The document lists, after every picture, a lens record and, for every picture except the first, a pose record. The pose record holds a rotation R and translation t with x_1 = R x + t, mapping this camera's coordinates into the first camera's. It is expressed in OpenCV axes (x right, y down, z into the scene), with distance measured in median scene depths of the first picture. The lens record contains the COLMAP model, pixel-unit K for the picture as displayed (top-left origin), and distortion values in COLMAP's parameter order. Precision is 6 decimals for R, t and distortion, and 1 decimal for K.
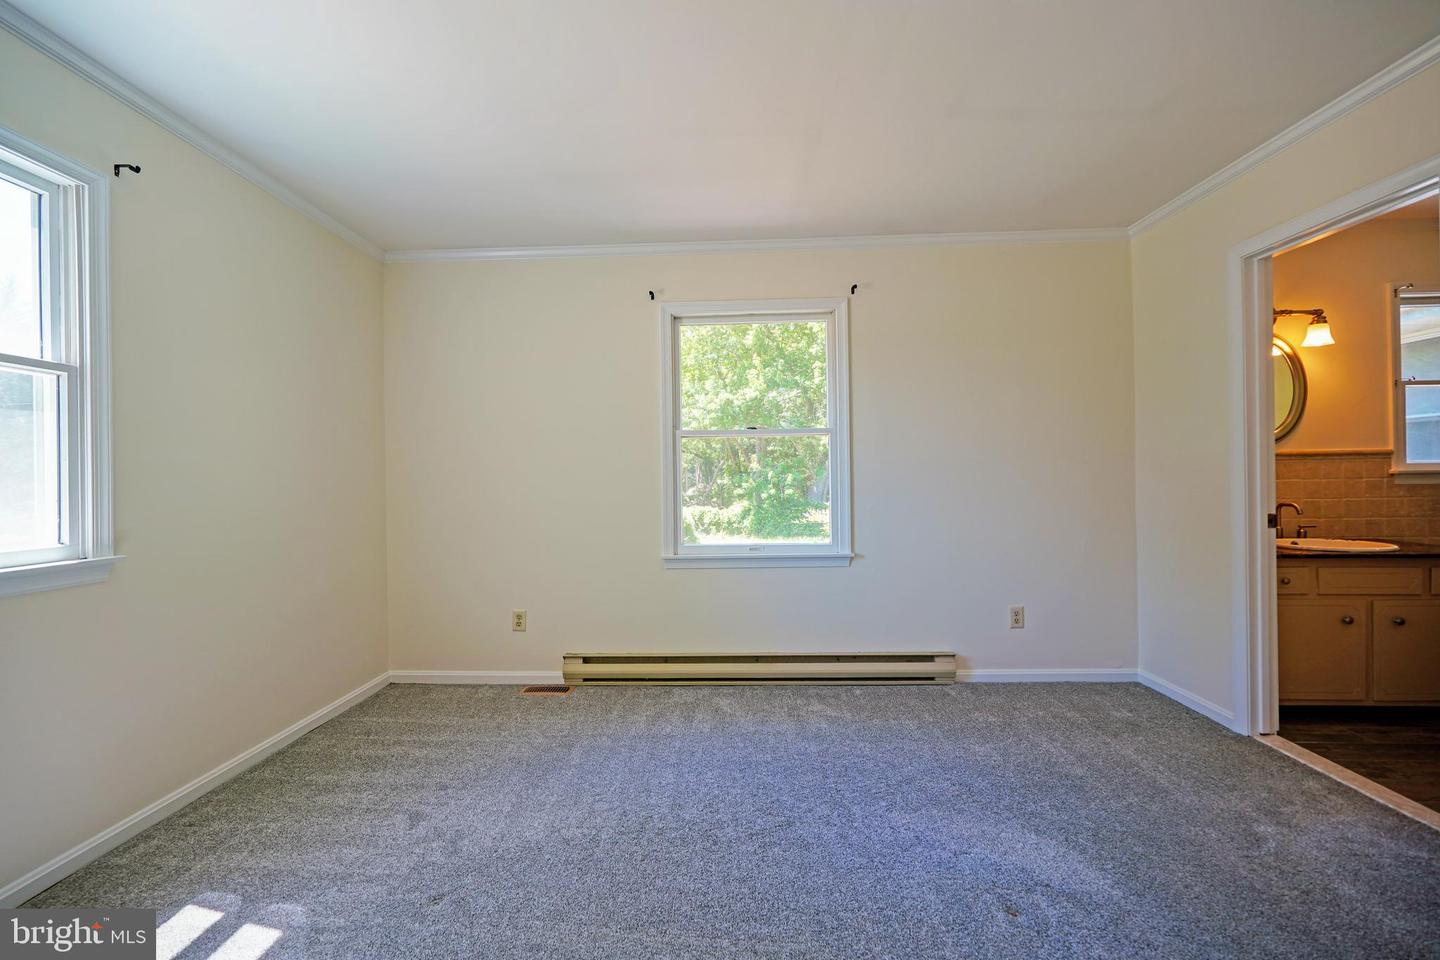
lens RADIAL K [[603.0, 0, 720.1], [0, 603.0, 479.9], [0, 0, 1]] dist [-0.010082, 0.004287]
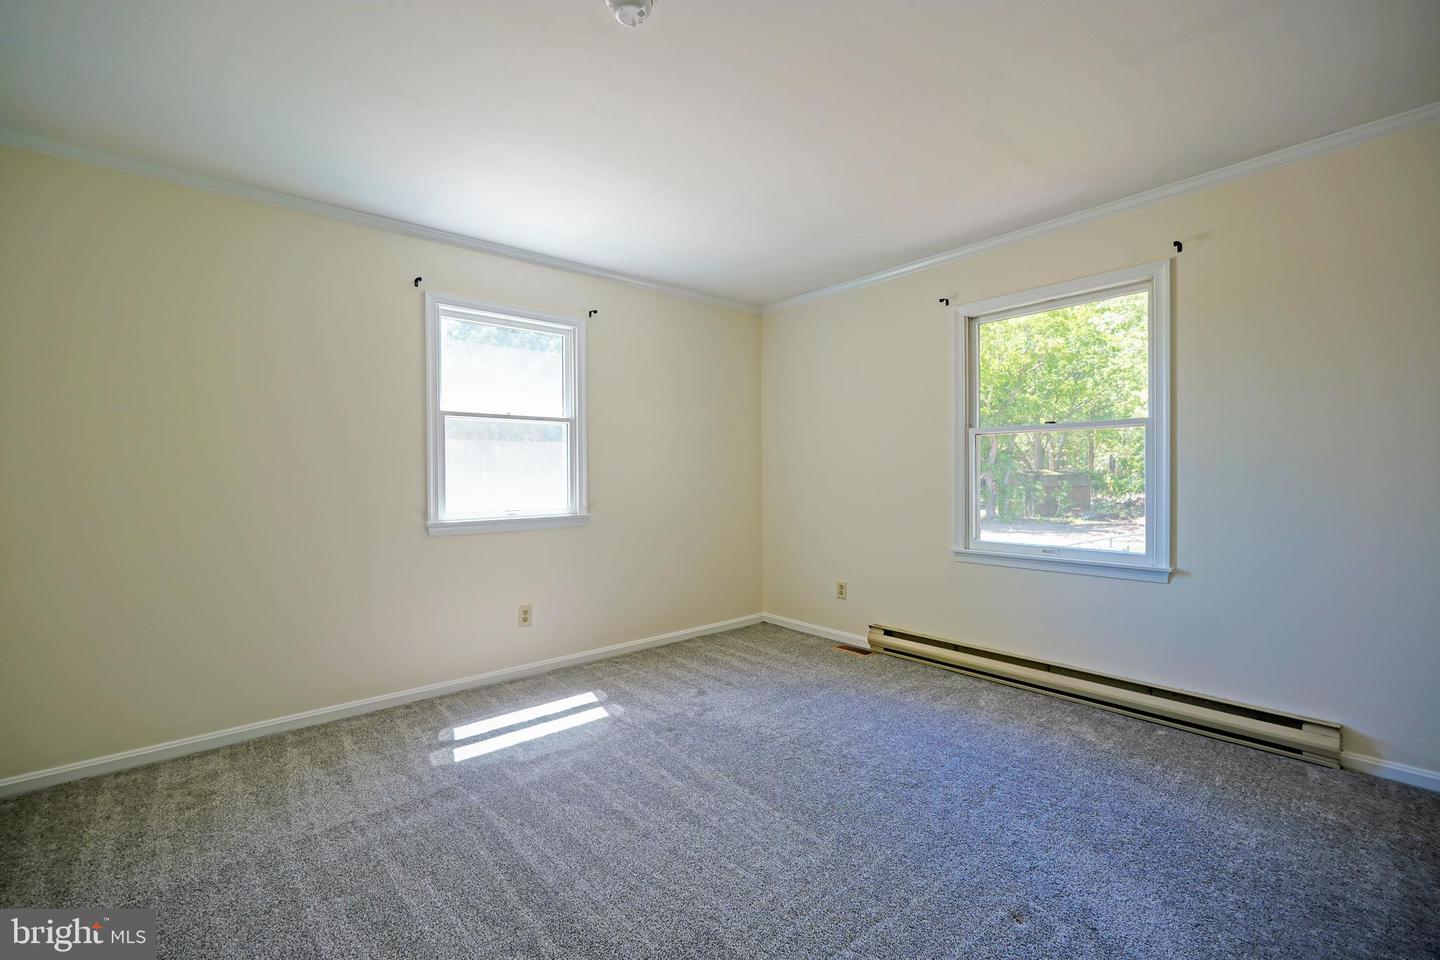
lens RADIAL K [[603.0, 0, 711.3], [0, 603.0, 481.3], [0, 0, 1]] dist [-0.010082, 0.004287]
pose [[0.680779, 0.019622, -0.732226, 0.400274], [-0.003573, 0.999718, 0.023469, -0.015497], [0.732480, -0.013361, 0.680657, -0.023840]]
